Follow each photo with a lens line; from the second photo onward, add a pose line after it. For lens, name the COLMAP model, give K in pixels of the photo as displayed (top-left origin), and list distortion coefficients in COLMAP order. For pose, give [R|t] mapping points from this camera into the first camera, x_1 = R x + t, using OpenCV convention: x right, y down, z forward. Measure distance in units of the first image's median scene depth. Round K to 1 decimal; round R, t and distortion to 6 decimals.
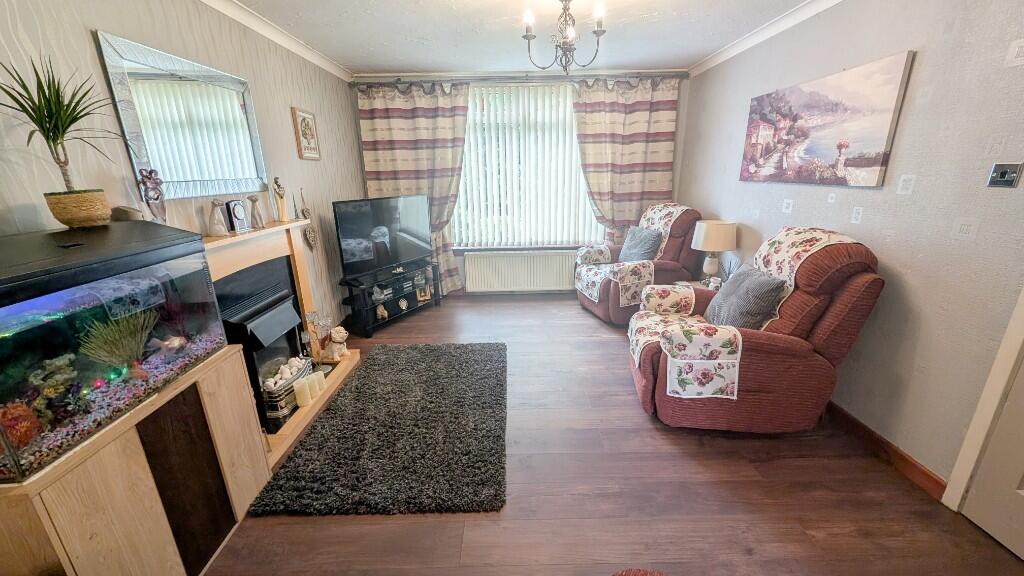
lens RADIAL K [[385.2, 0, 512.0], [0, 385.2, 288.0], [0, 0, 1]] dist [0.030535, -0.012085]
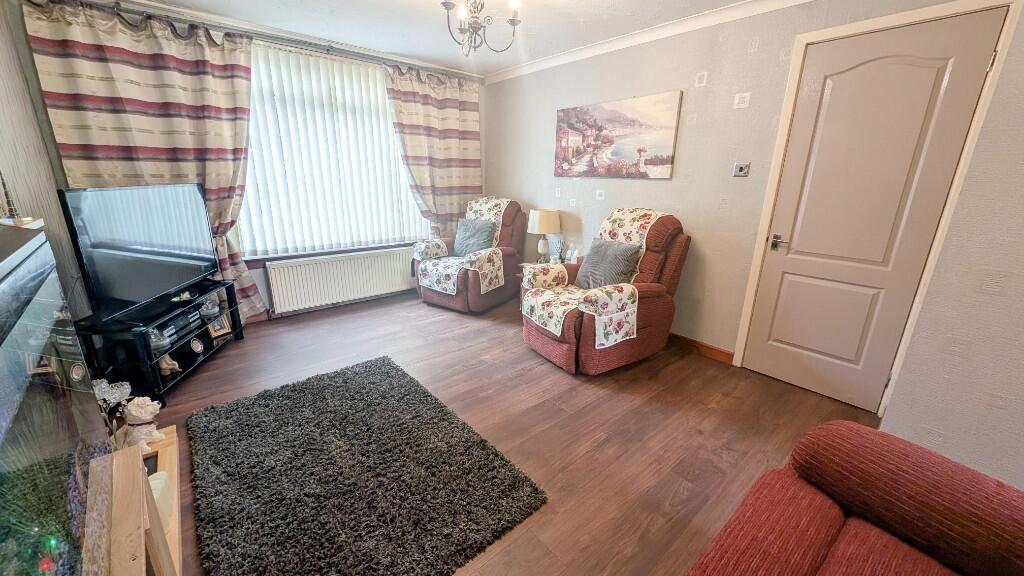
lens RADIAL K [[385.2, 0, 512.0], [0, 385.2, 288.0], [0, 0, 1]] dist [0.030535, -0.012085]
pose [[0.763862, -0.152494, 0.627105, -0.319603], [0.158006, 0.986301, 0.047377, -0.003787], [-0.625739, 0.062897, 0.777492, 0.141465]]
